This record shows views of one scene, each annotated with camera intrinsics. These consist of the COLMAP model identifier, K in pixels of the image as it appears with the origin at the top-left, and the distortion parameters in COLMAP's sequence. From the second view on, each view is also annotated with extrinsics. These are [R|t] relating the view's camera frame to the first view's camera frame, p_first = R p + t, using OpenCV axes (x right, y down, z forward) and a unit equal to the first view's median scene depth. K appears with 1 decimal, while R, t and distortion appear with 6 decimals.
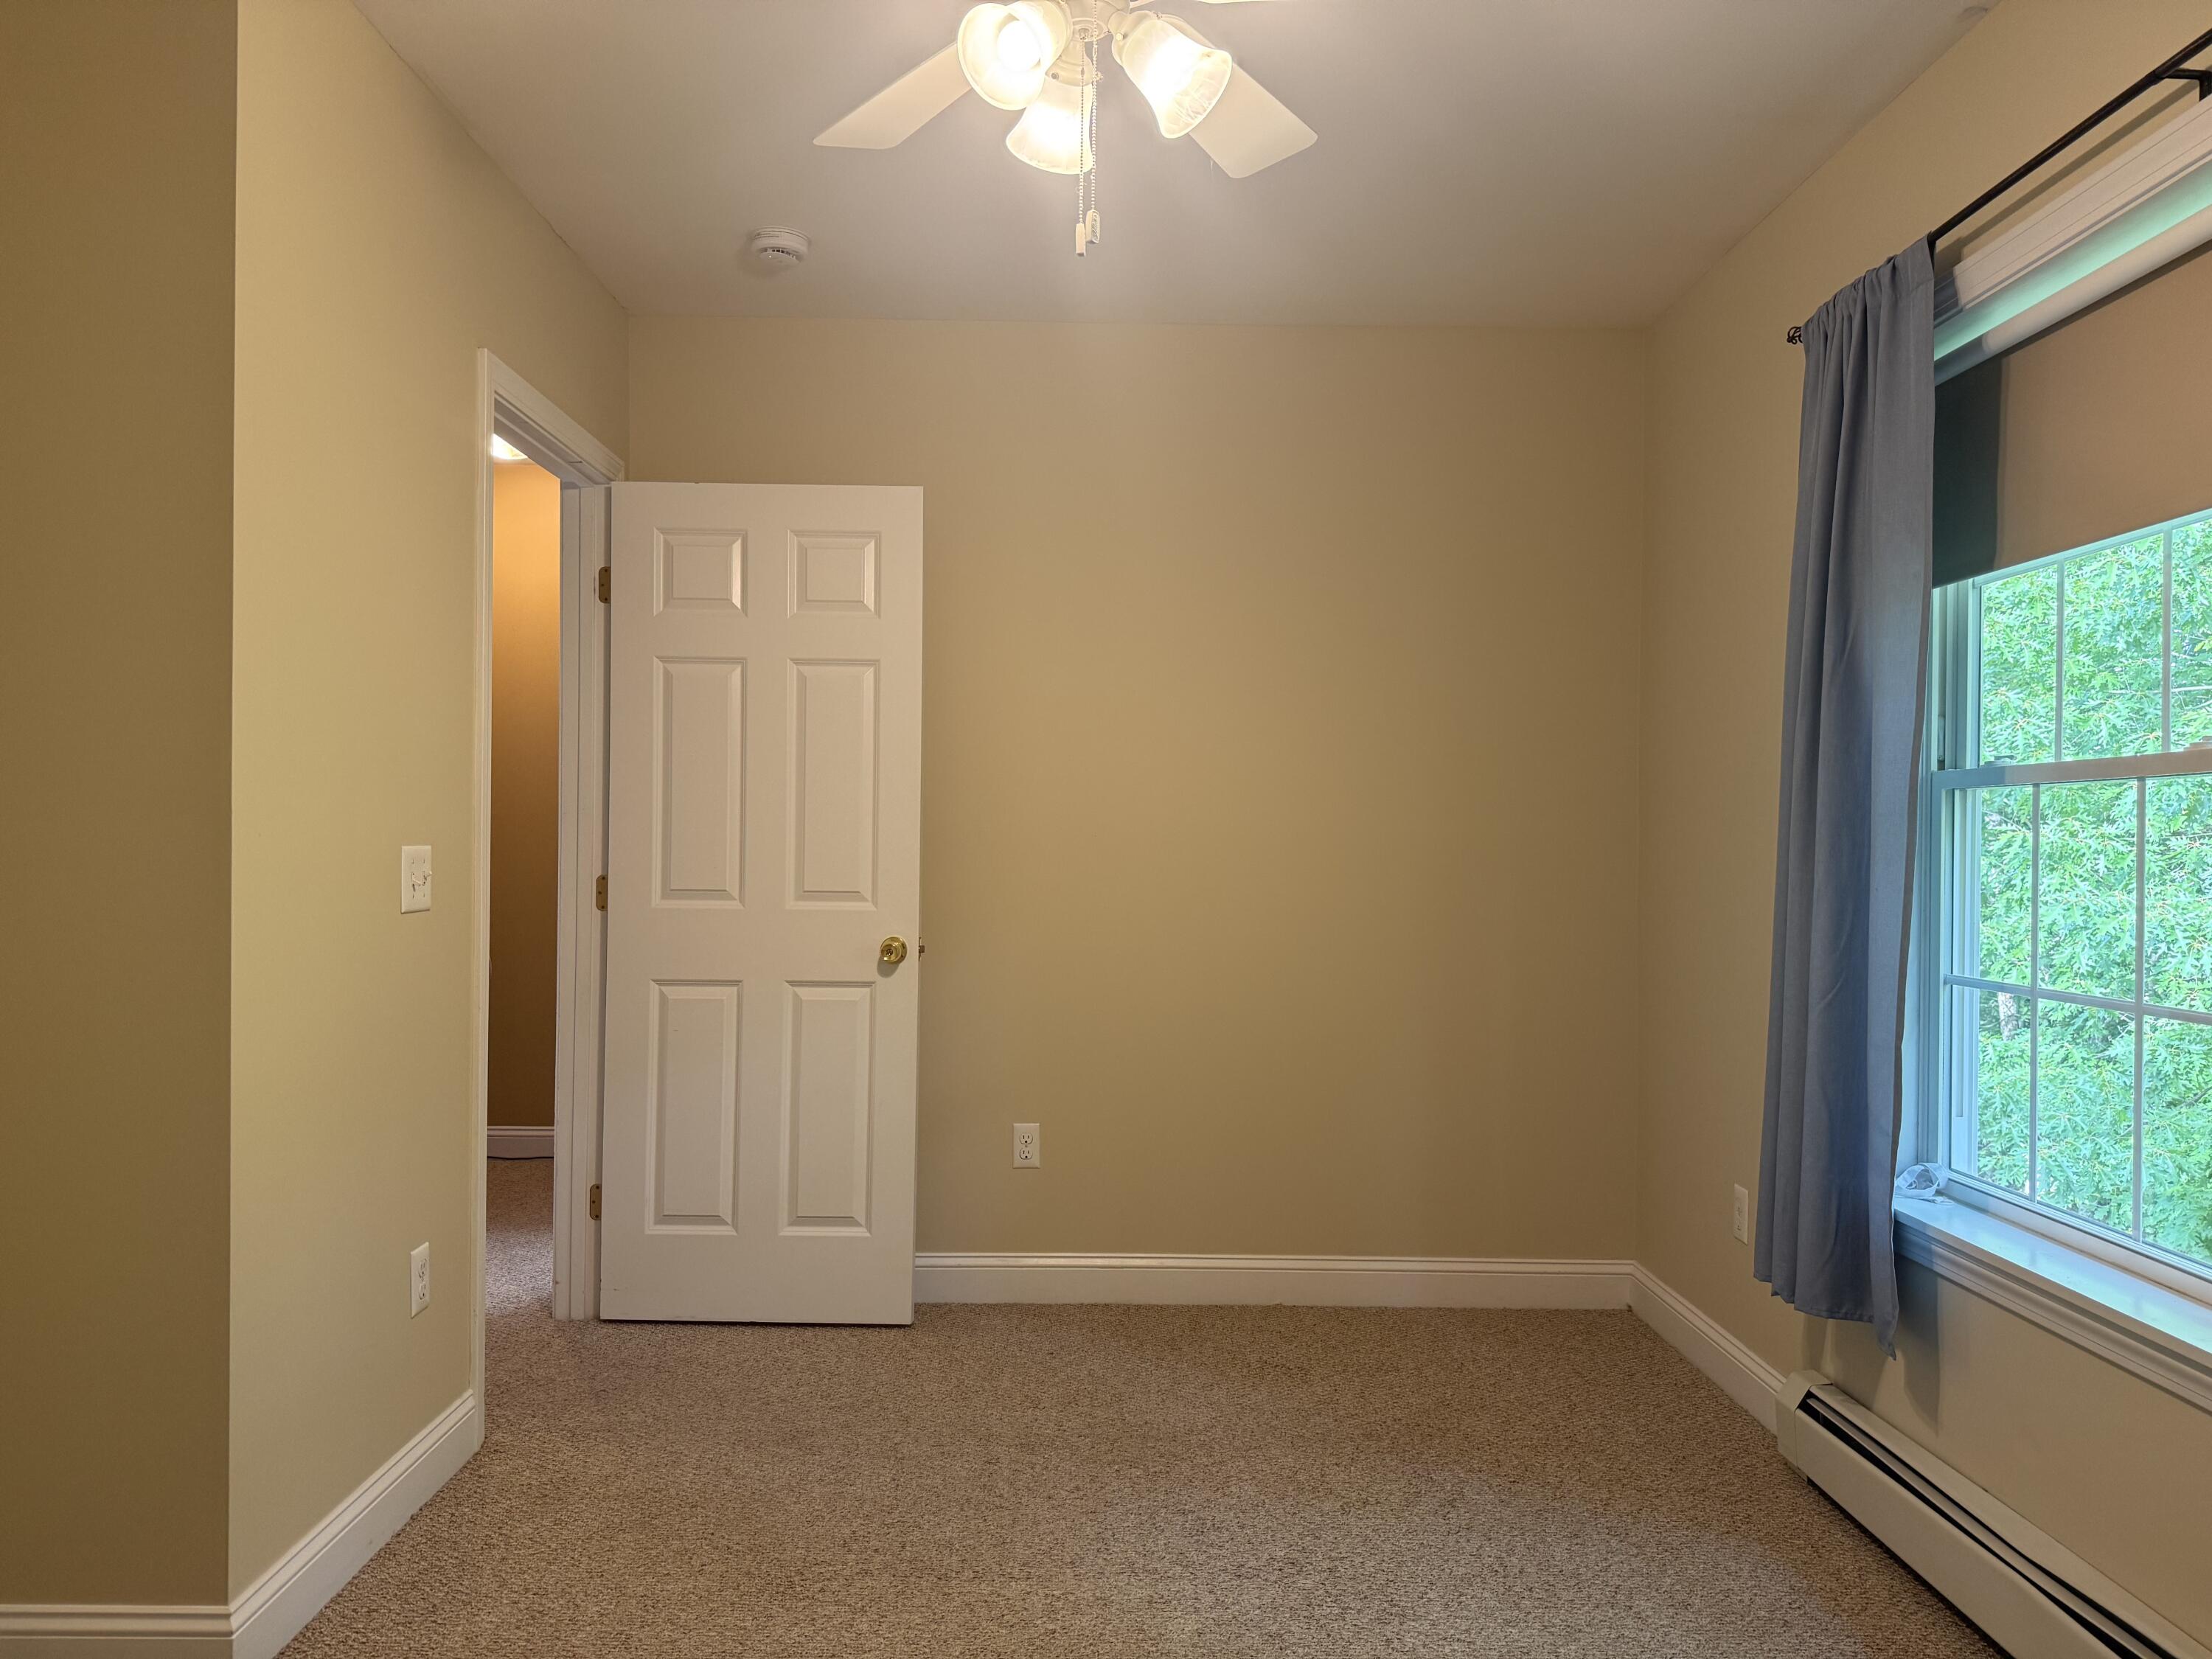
lens RADIAL K [[1569.5, 0, 1104.9], [0, 1569.5, 806.7], [0, 0, 1]] dist [0.001843, -0.000164]
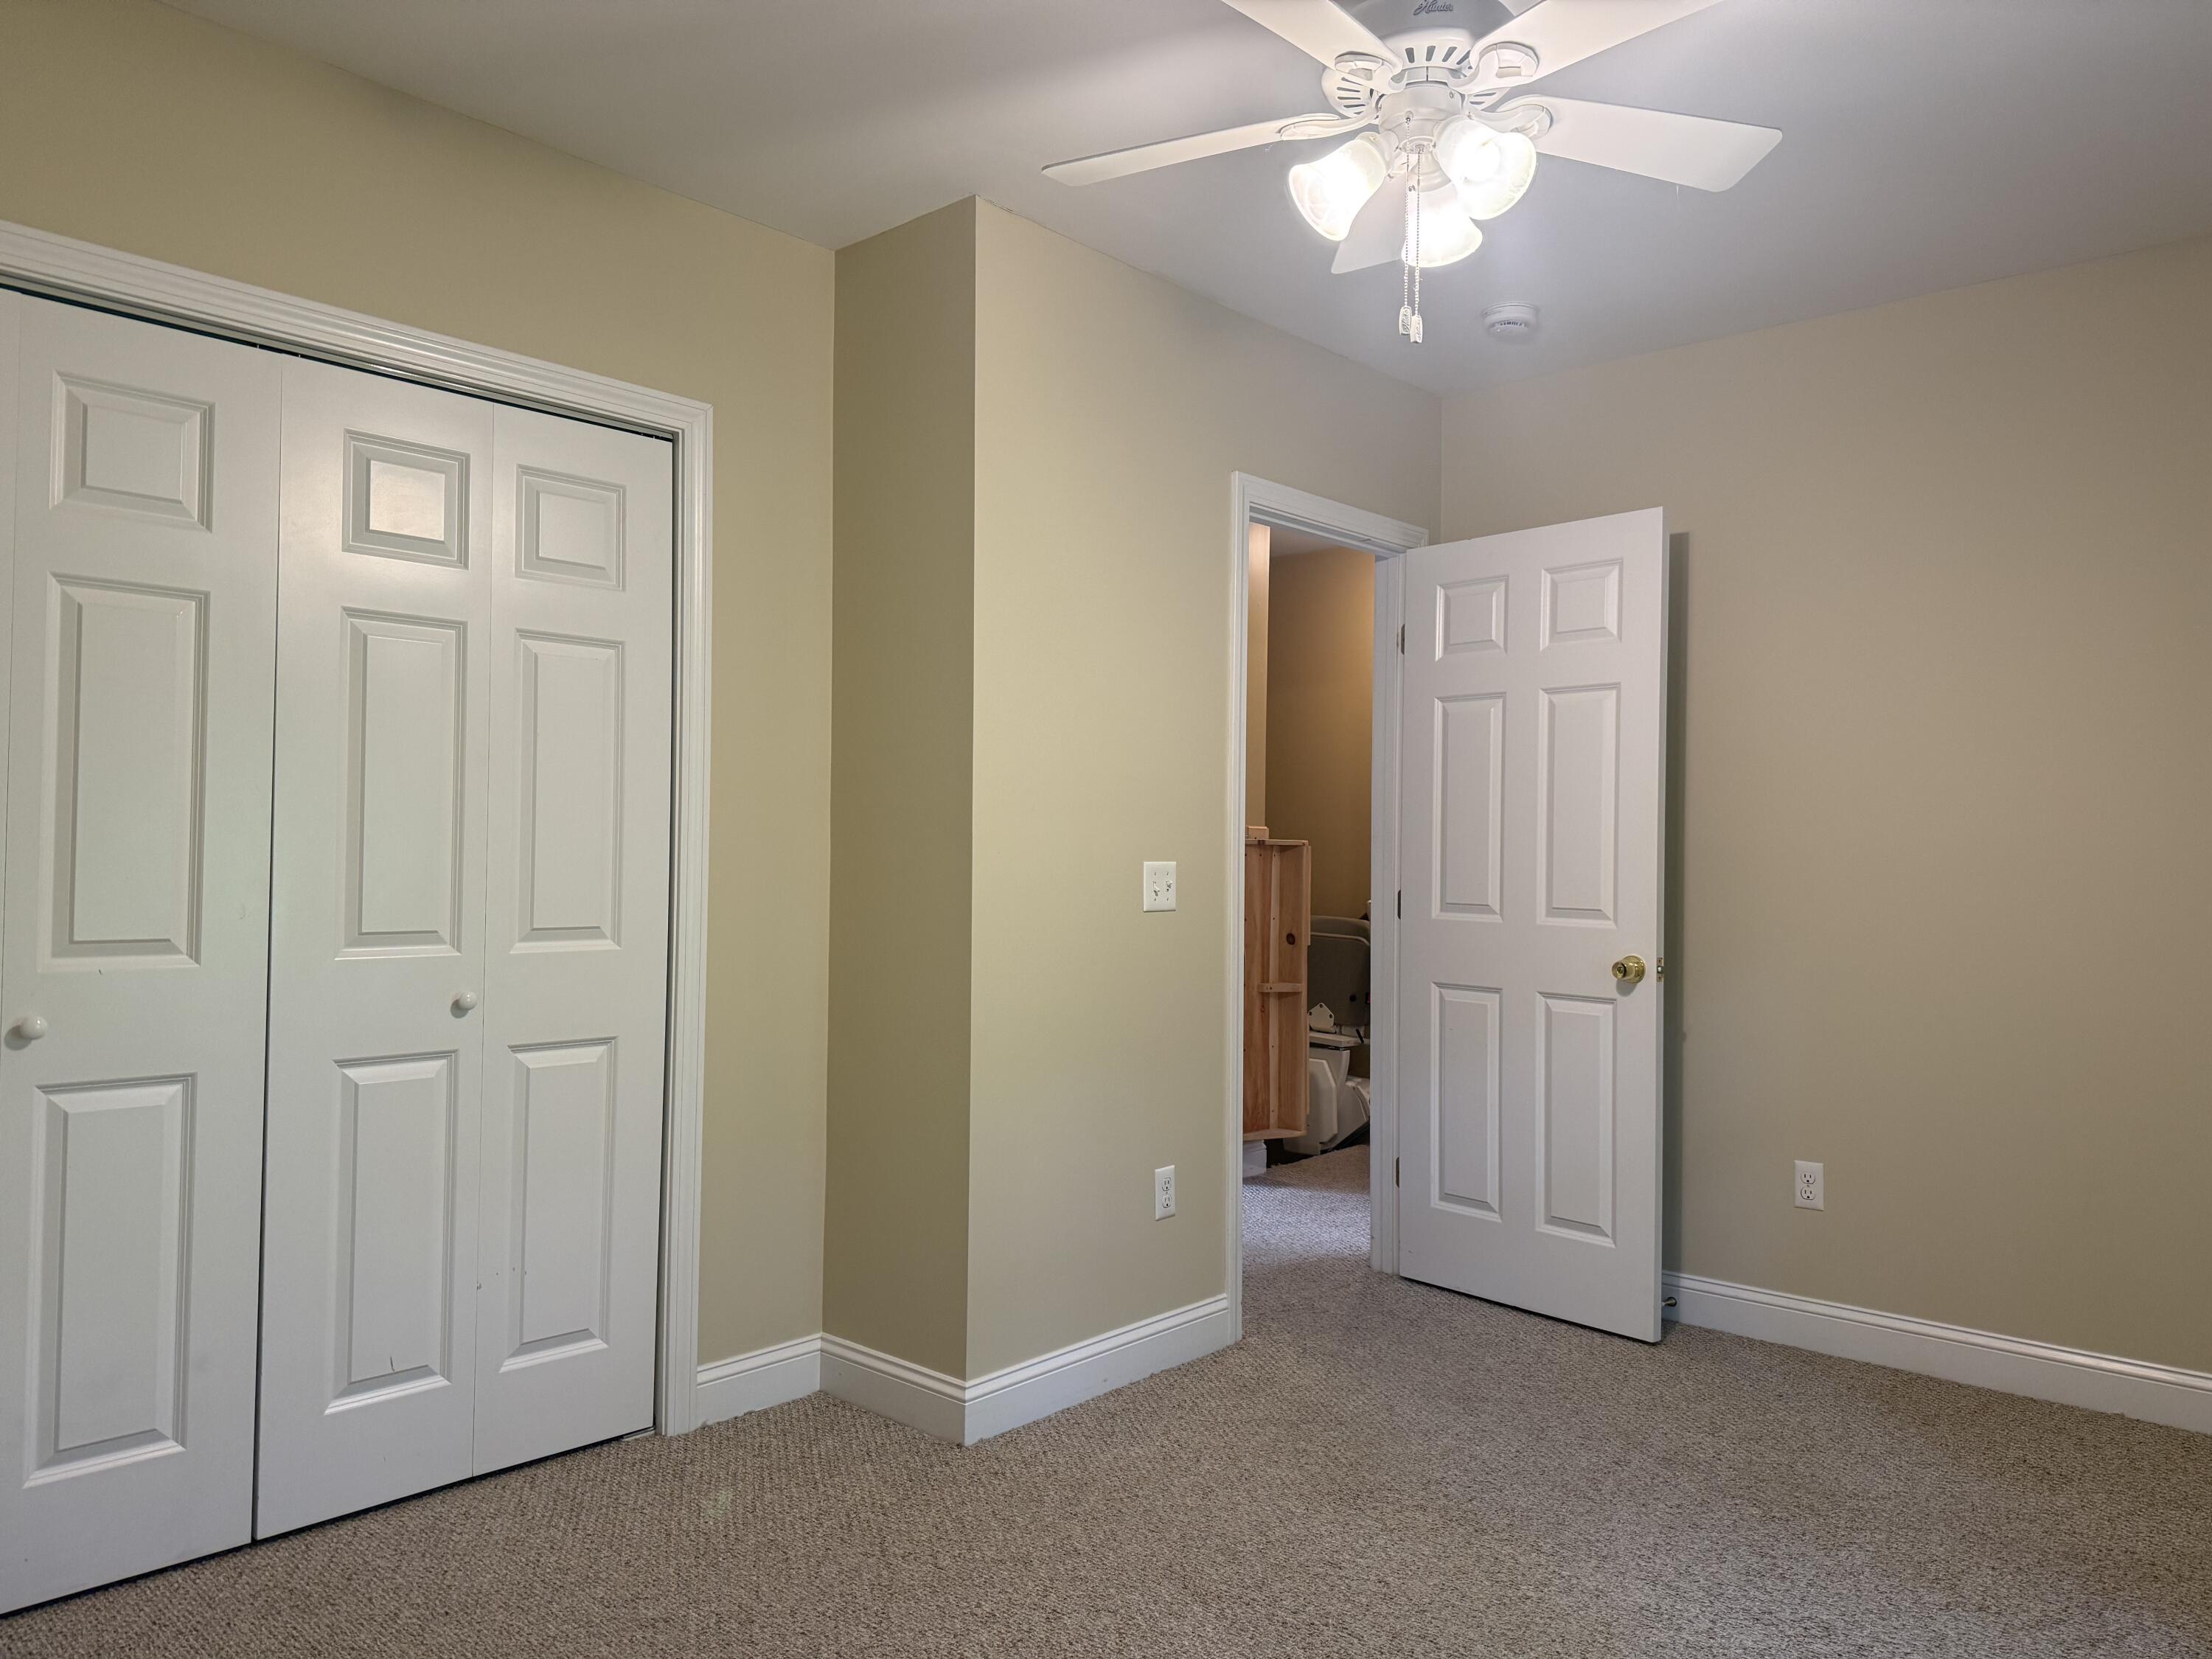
lens RADIAL K [[1548.4, 0, 1115.5], [0, 1548.4, 826.9], [0, 0, 1]] dist [0.120653, -0.168684]
pose [[0.765778, 0.005147, -0.643084, 0.268857], [-0.003130, 0.999986, 0.004277, -0.006569], [0.643097, -0.001263, 0.765783, -0.012266]]
